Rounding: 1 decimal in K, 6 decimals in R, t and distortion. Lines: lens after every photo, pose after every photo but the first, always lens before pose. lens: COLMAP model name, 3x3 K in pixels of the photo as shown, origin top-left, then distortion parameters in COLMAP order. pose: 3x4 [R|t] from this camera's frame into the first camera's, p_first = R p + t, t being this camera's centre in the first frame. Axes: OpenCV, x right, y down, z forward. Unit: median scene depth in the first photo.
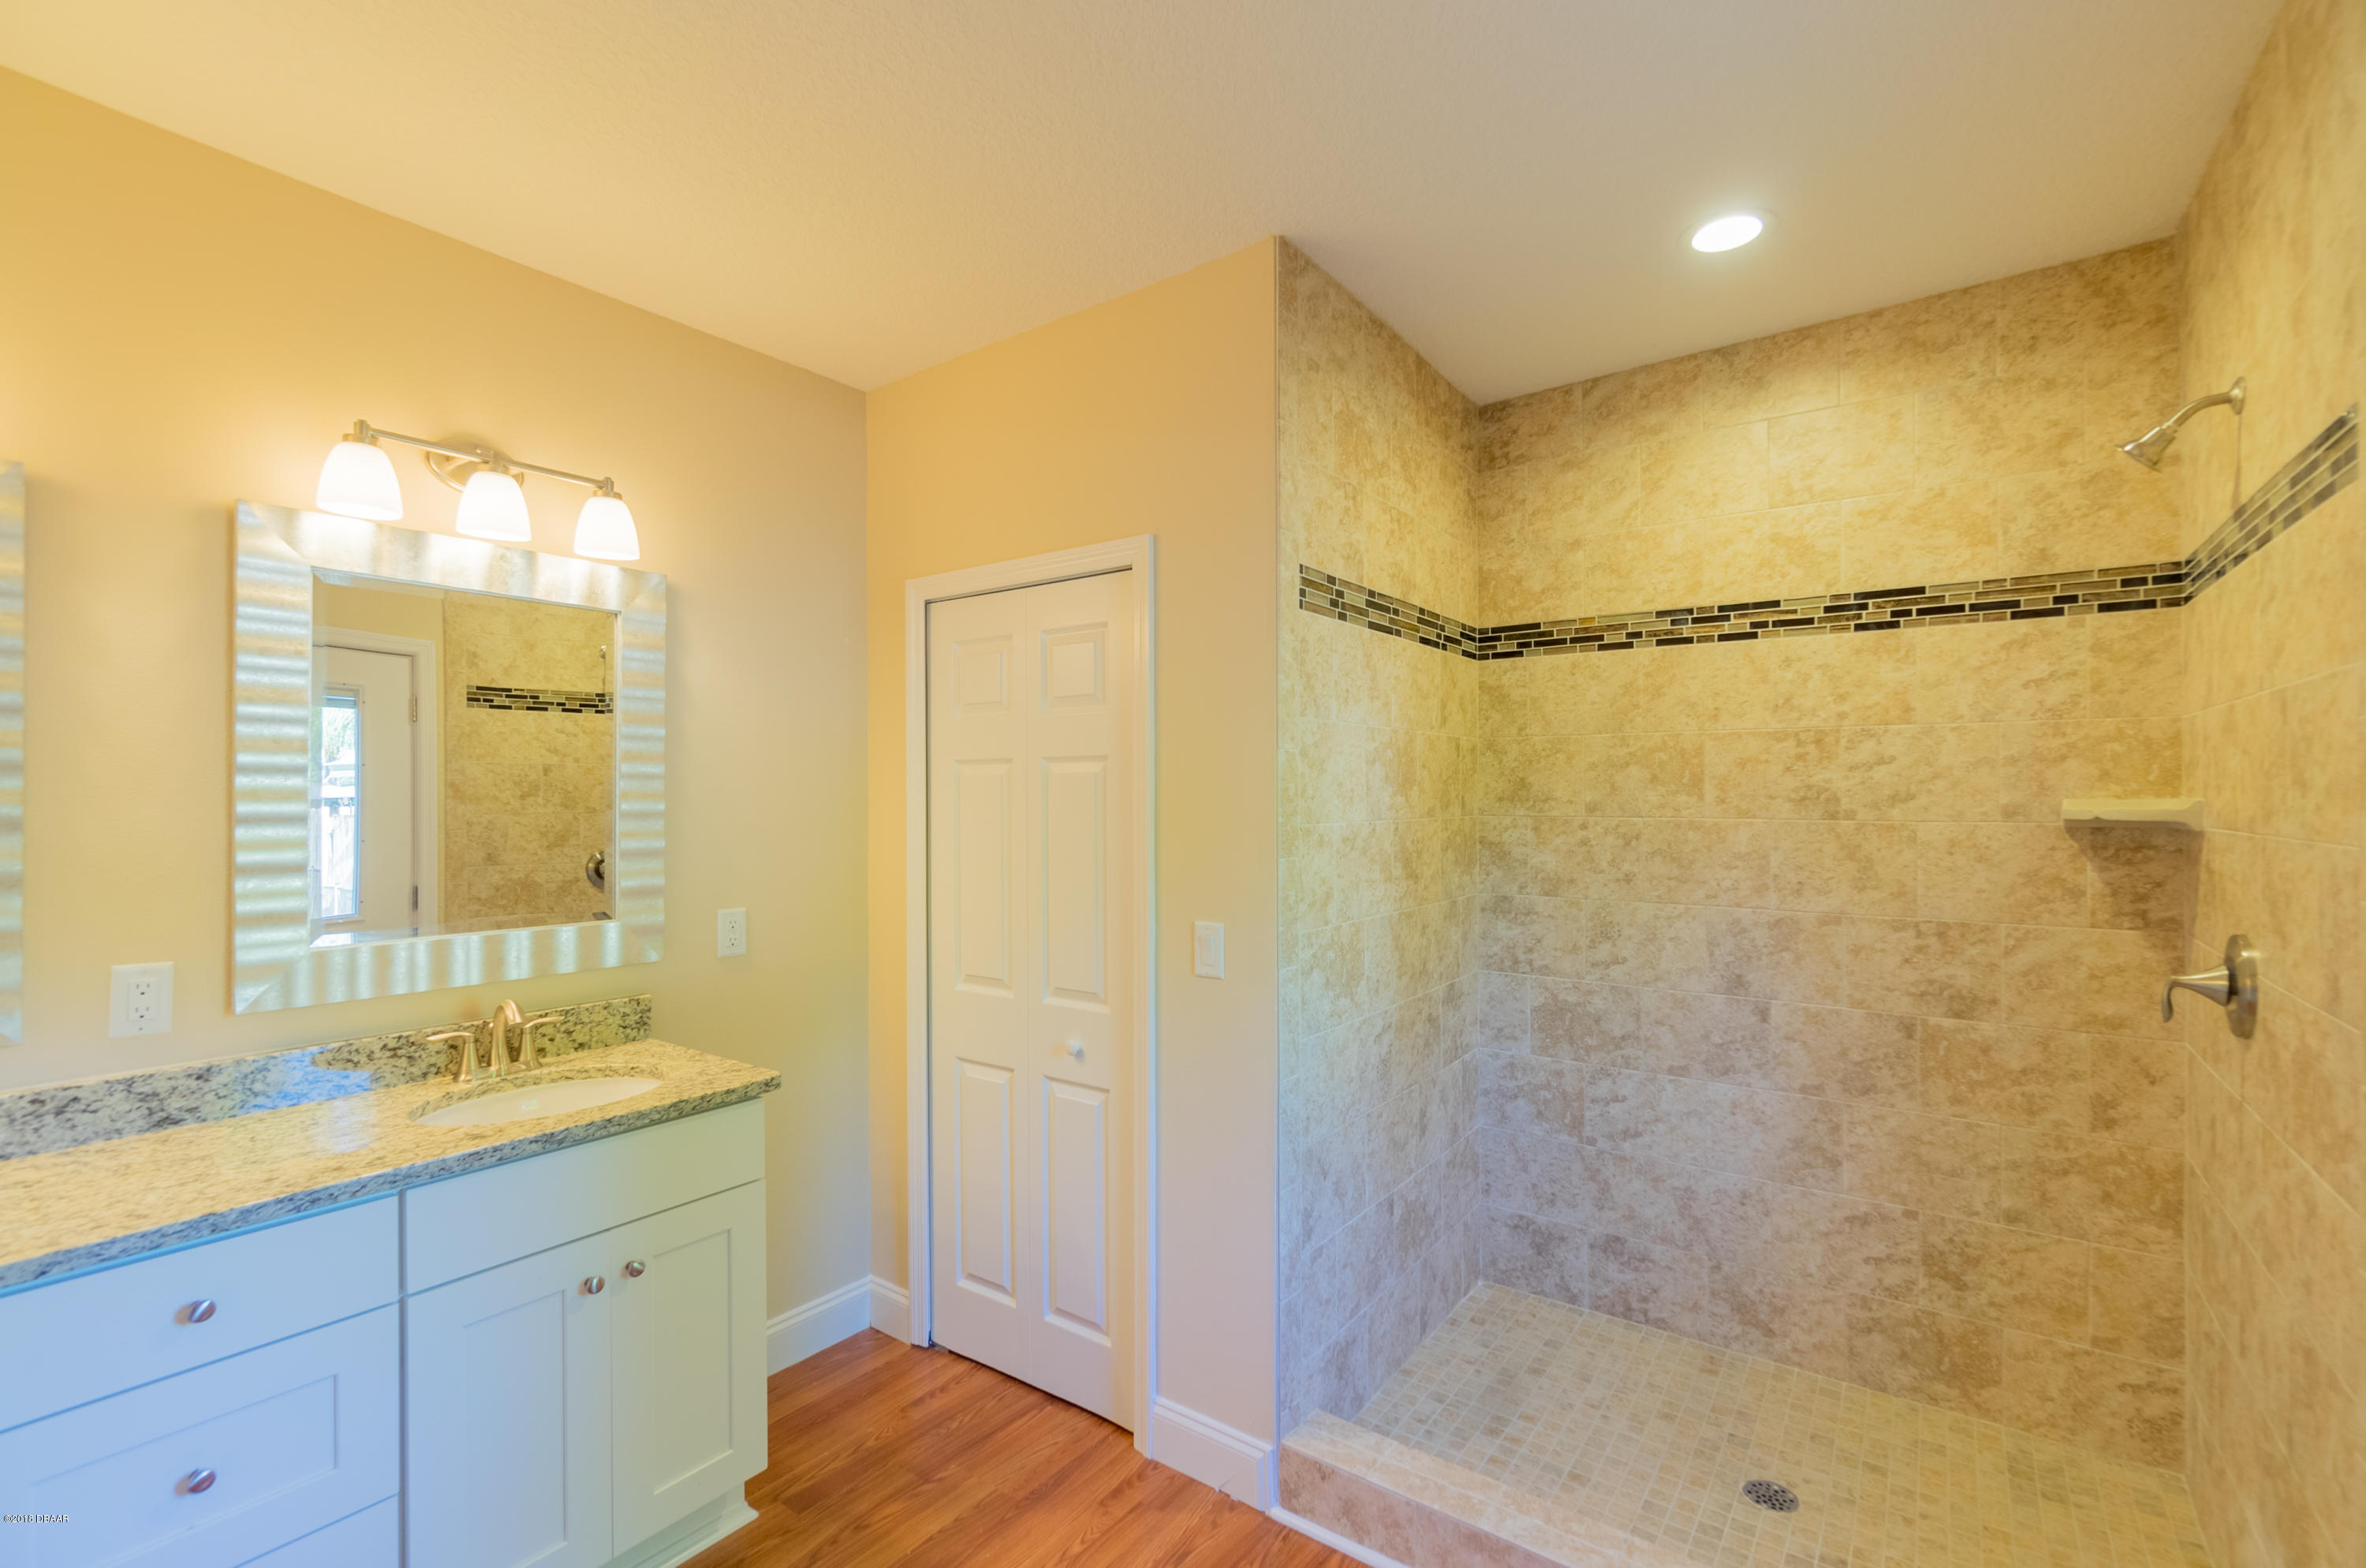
lens RADIAL K [[1035.4, 0, 1194.2], [0, 1035.4, 794.4], [0, 0, 1]] dist [-0.002836, 0.000308]
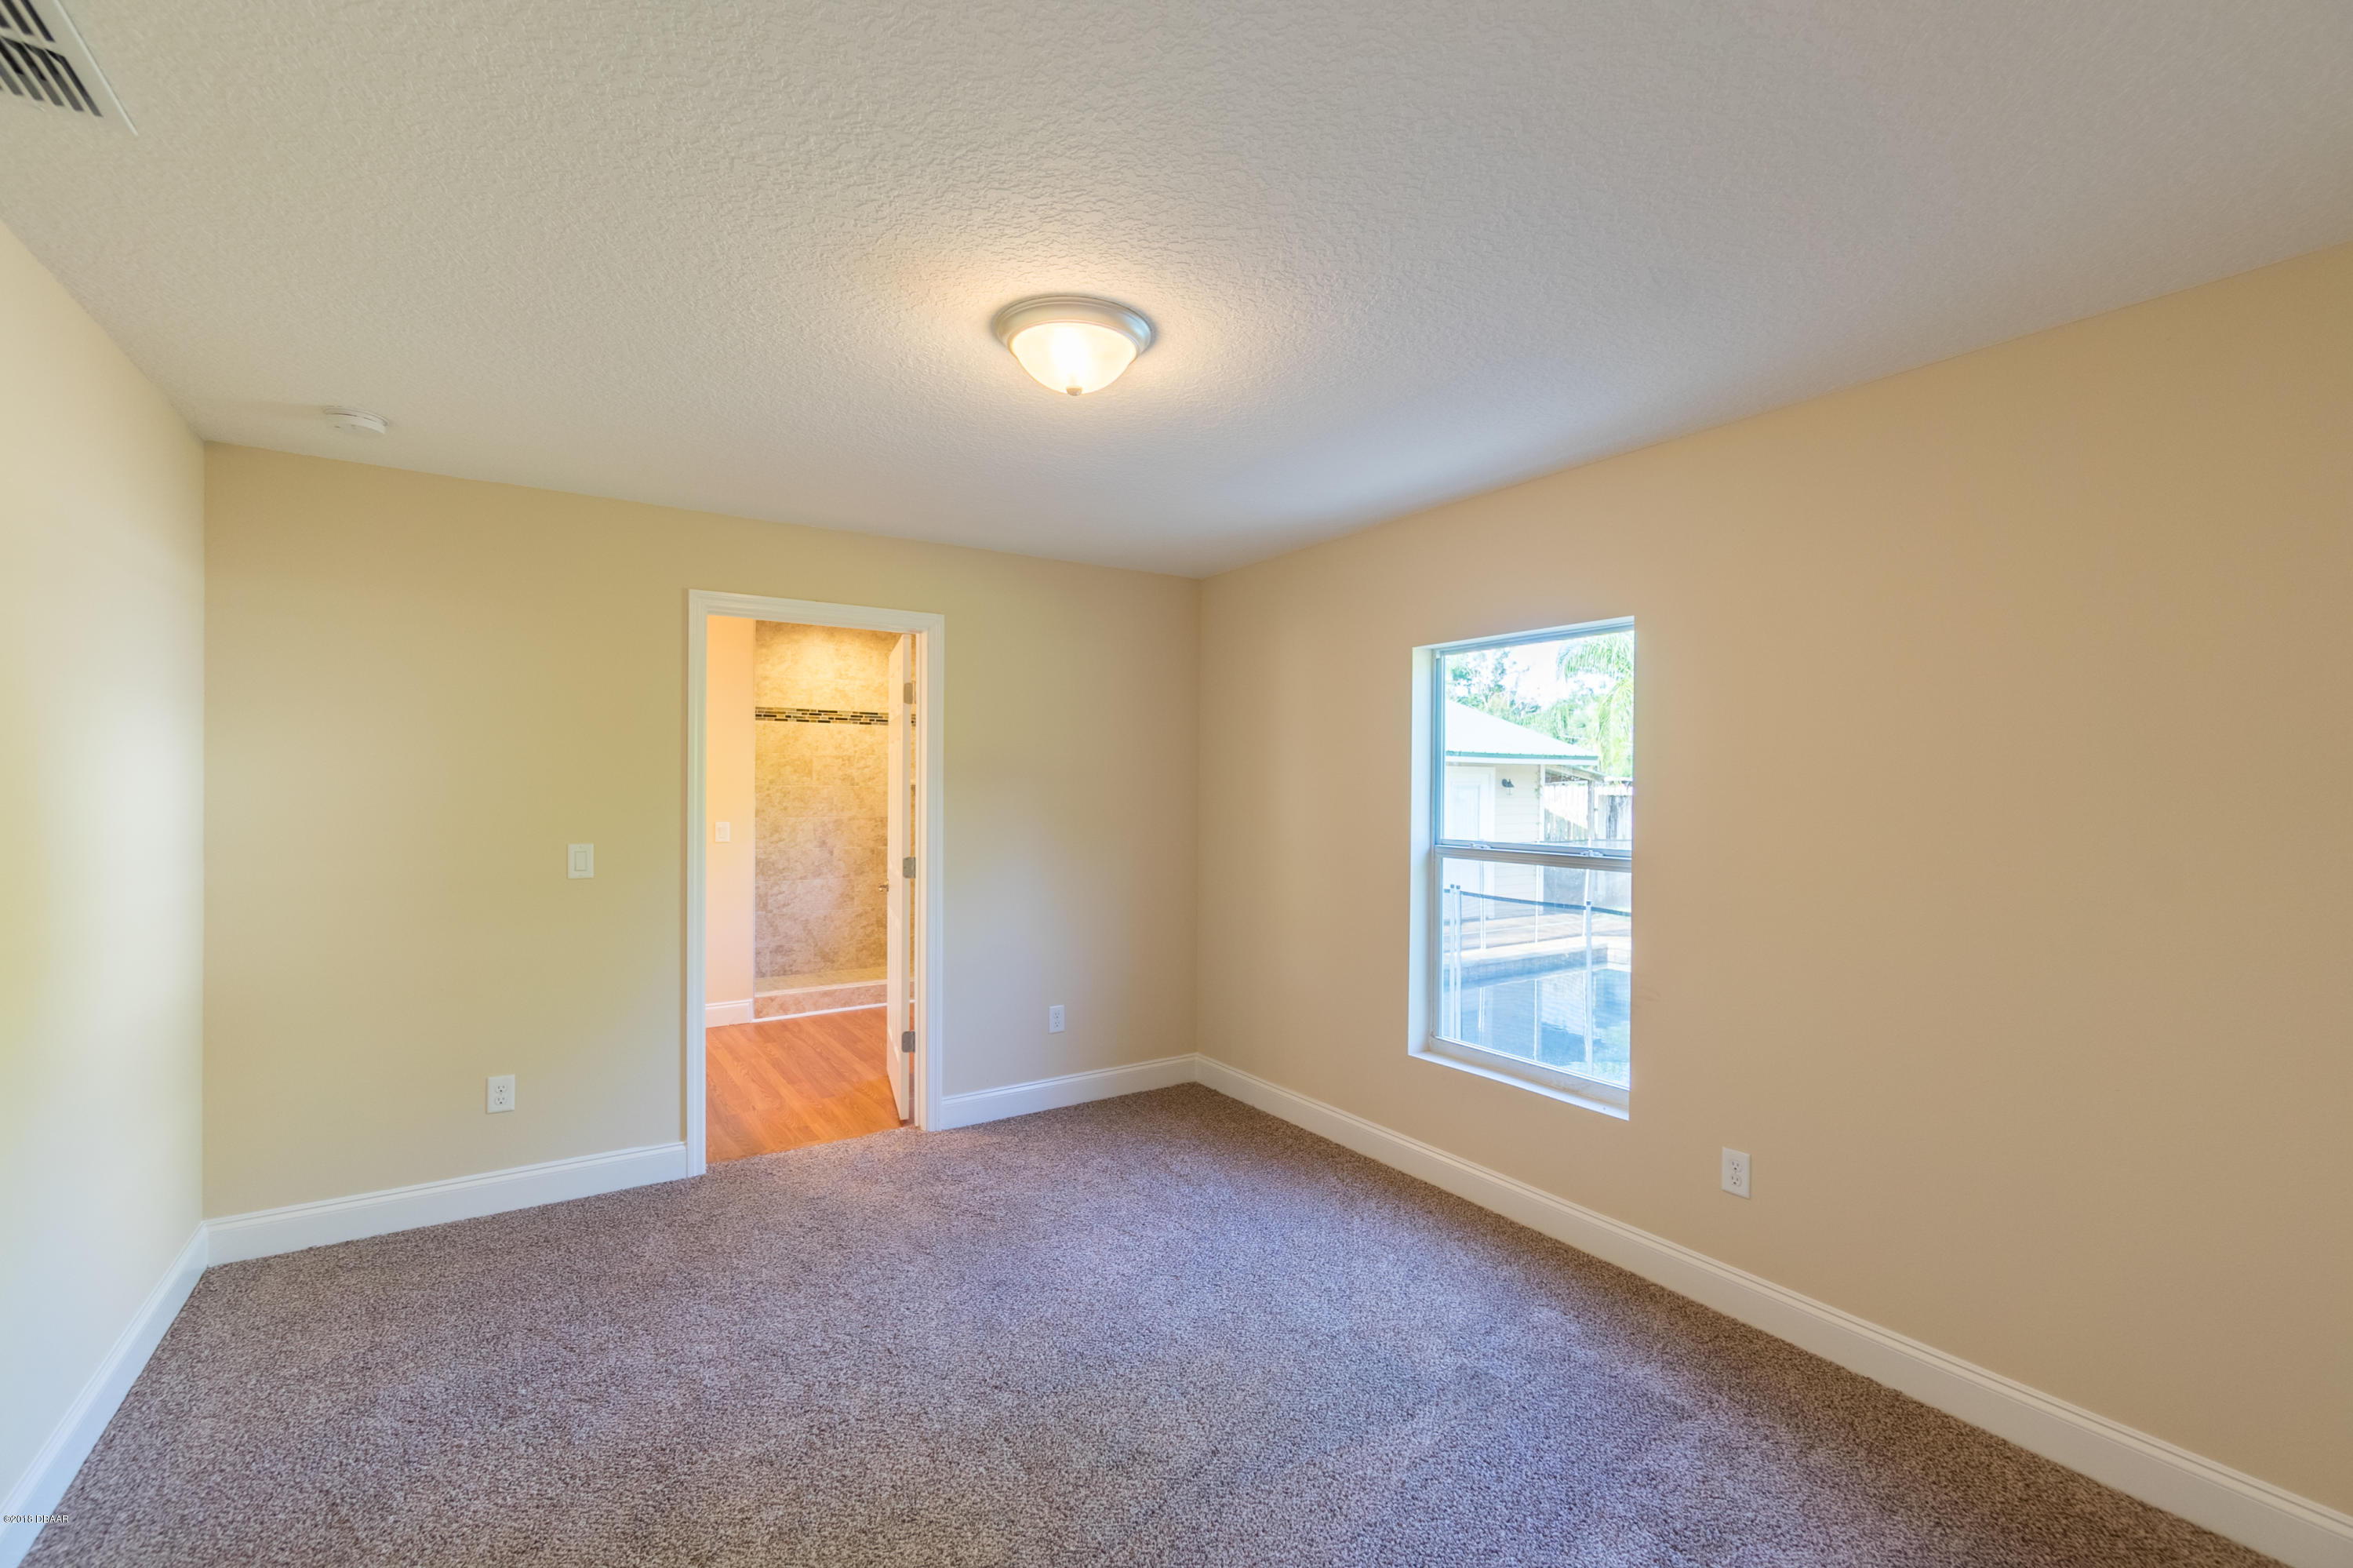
lens RADIAL K [[1016.6, 0, 1175.1], [0, 1016.6, 790.3], [0, 0, 1]] dist [0.000819, 0.000031]
pose [[0.363478, -0.003280, 0.931597, -1.869261], [-0.008831, 0.999937, 0.006966, 0.009186], [-0.931561, -0.010759, 0.363426, -0.992337]]
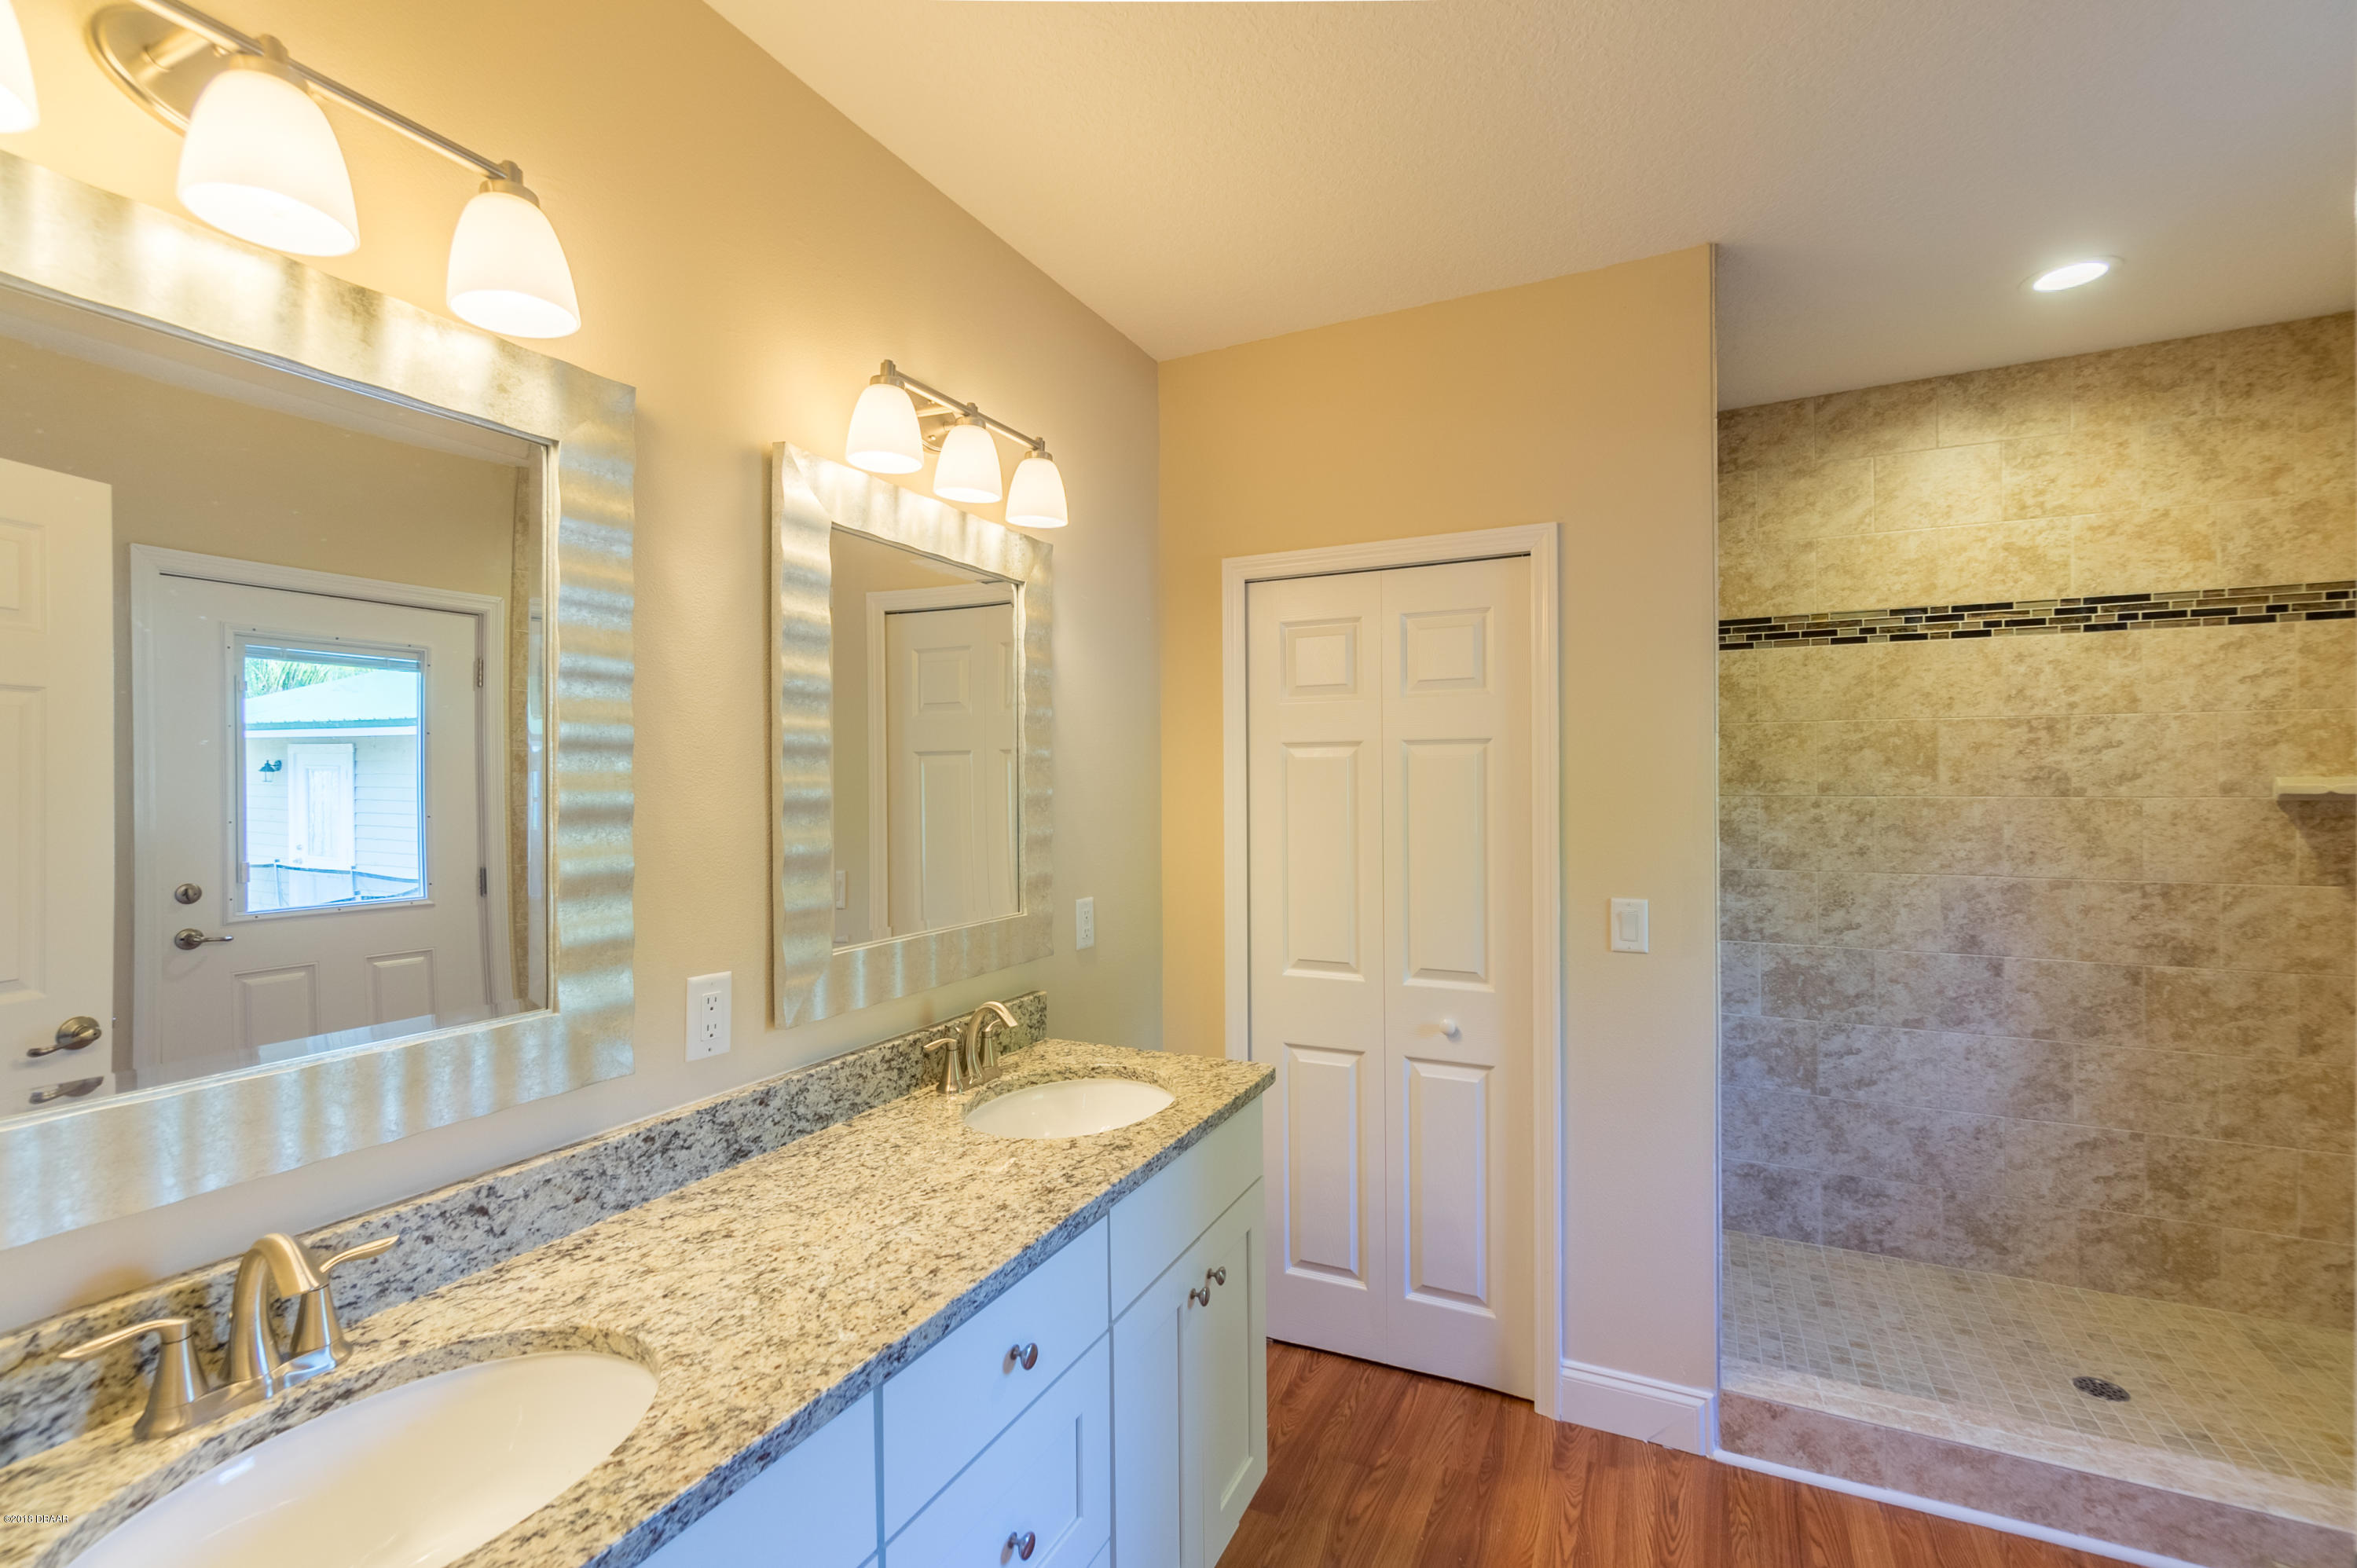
lens RADIAL K [[1027.3, 0, 1193.5], [0, 1027.3, 786.1], [0, 0, 1]] dist [0.000224, -0.000208]
pose [[0.984201, -0.005606, 0.176966, -0.542656], [0.004580, 0.999970, 0.006204, 0.001734], [-0.176995, -0.005295, 0.984197, 0.056650]]
